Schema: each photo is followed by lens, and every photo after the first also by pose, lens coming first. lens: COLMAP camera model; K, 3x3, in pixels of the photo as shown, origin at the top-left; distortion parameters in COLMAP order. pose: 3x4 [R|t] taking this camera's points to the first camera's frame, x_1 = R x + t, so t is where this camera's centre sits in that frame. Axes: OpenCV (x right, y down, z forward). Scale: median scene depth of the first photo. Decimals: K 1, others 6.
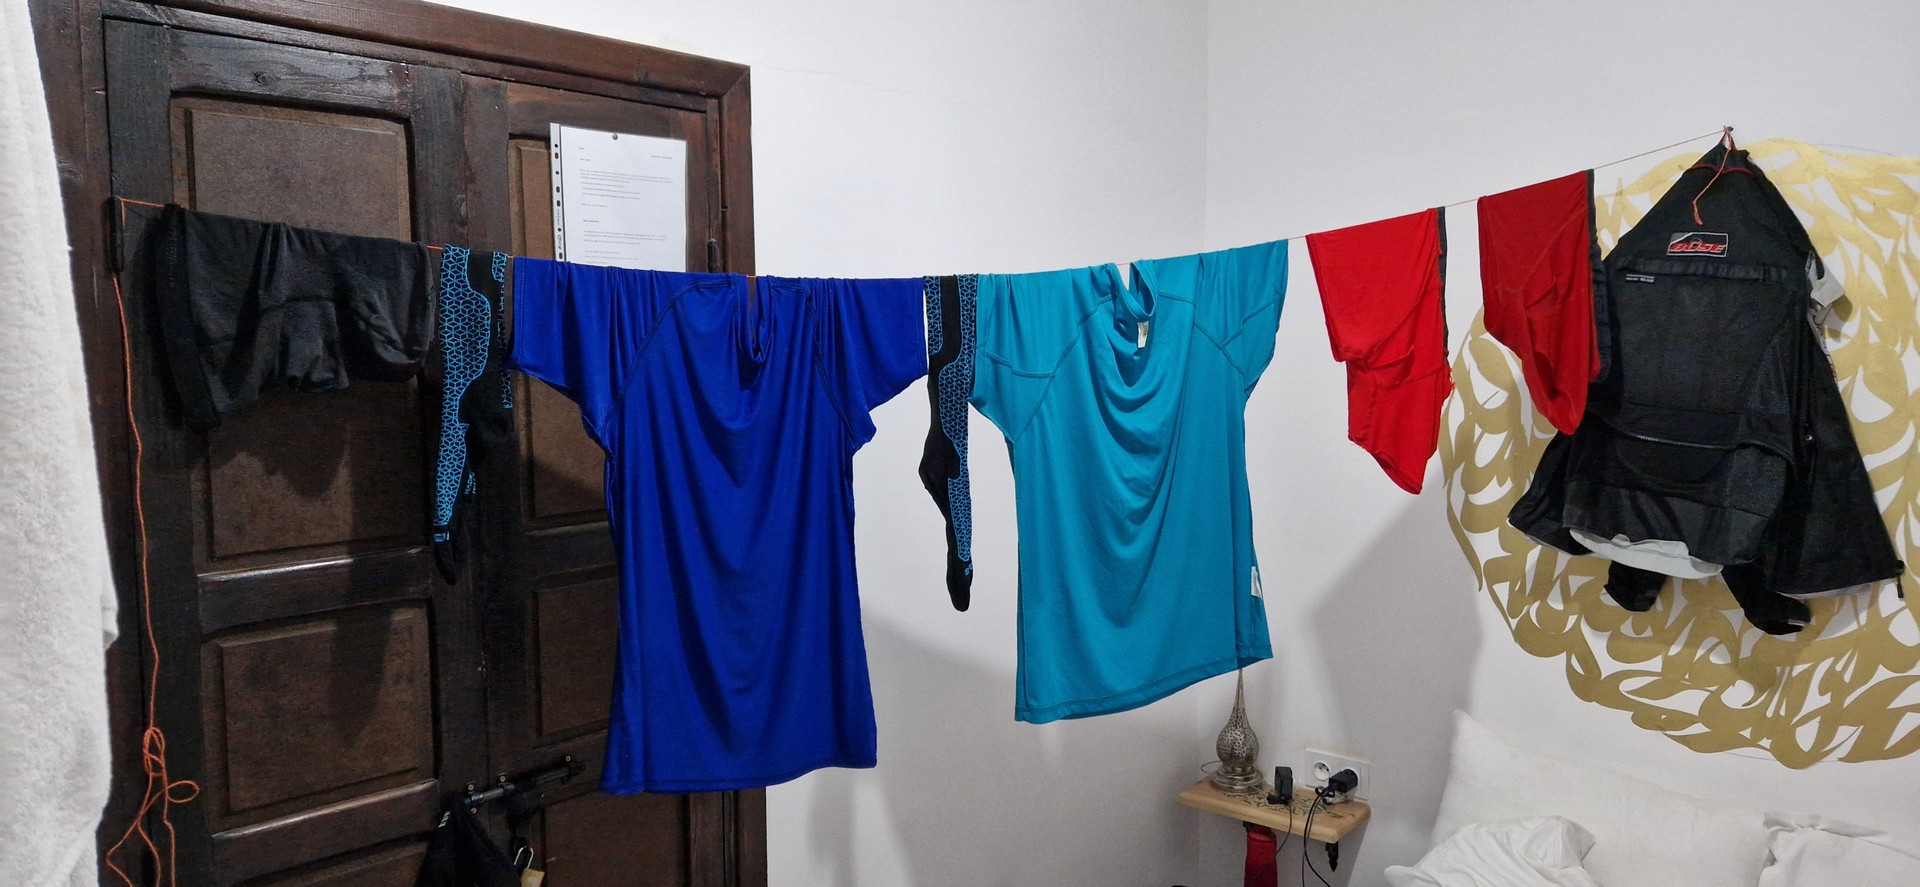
lens RADIAL K [[1273.2, 0, 953.4], [0, 1273.2, 391.5], [0, 0, 1]] dist [0.055589, -0.028236]
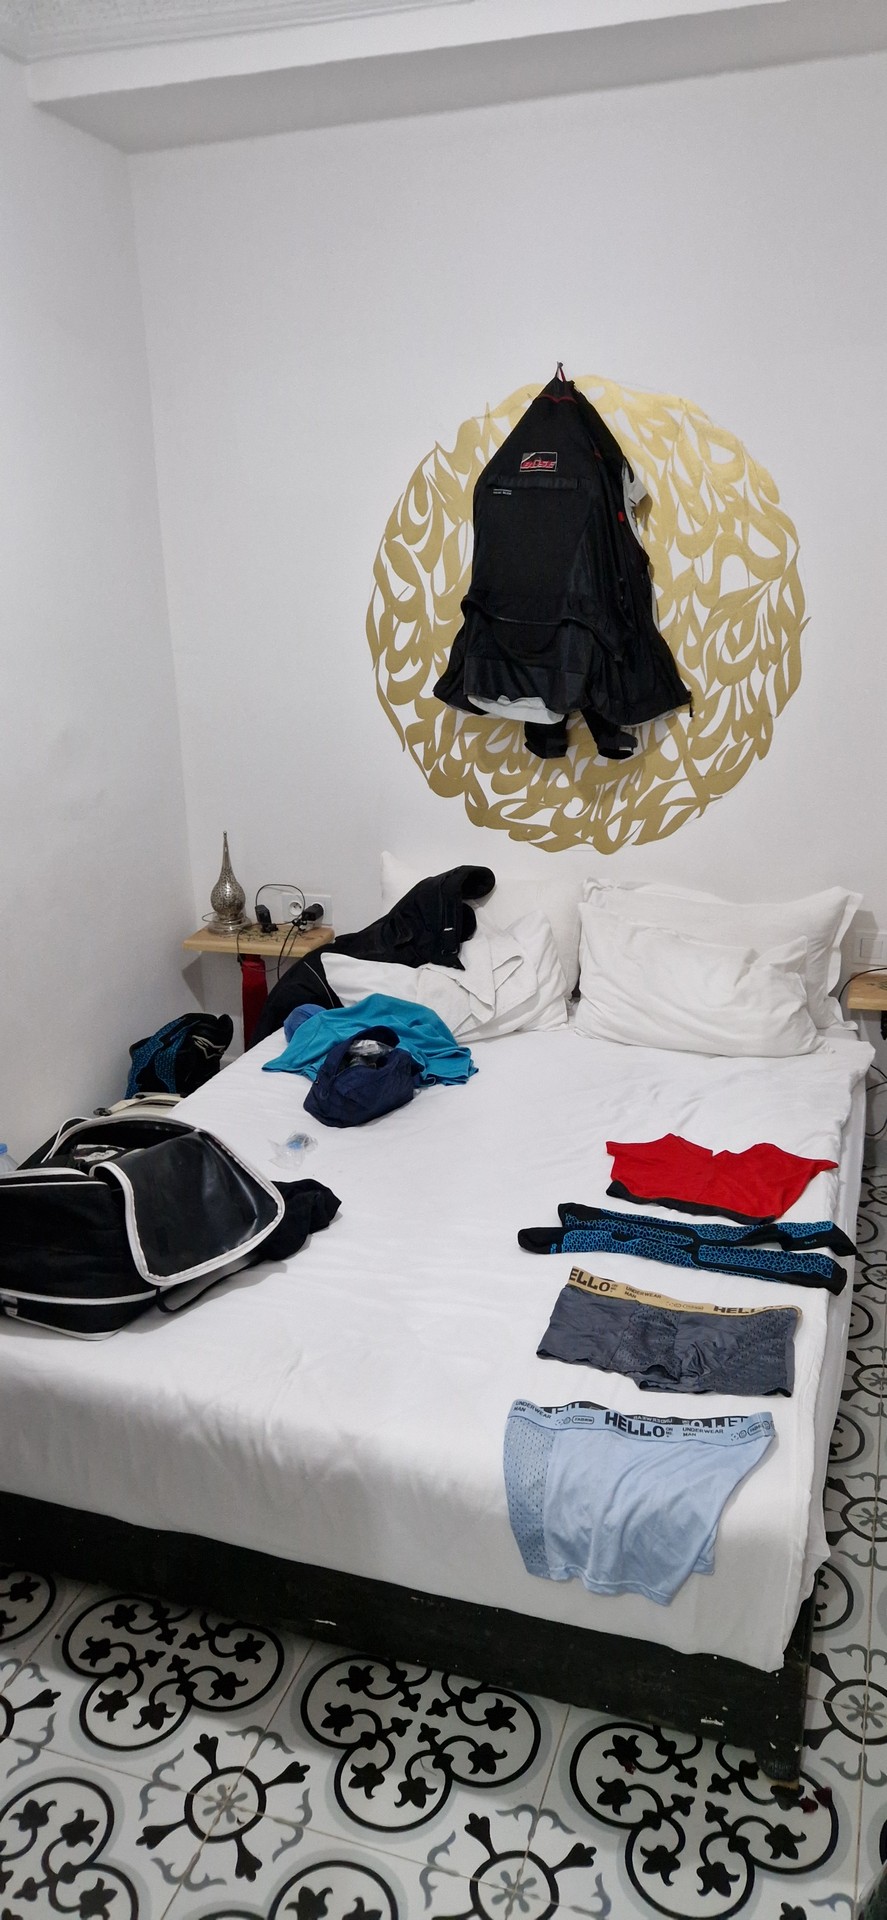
lens RADIAL K [[1273.2, 0, 439.3], [0, 1273.2, 961.7], [0, 0, 1]] dist [0.055589, -0.028236]
pose [[0.920532, -0.155376, 0.358440, -0.042909], [0.039948, 0.950135, 0.309268, -0.037316], [-0.388620, -0.270372, 0.880837, -0.187464]]
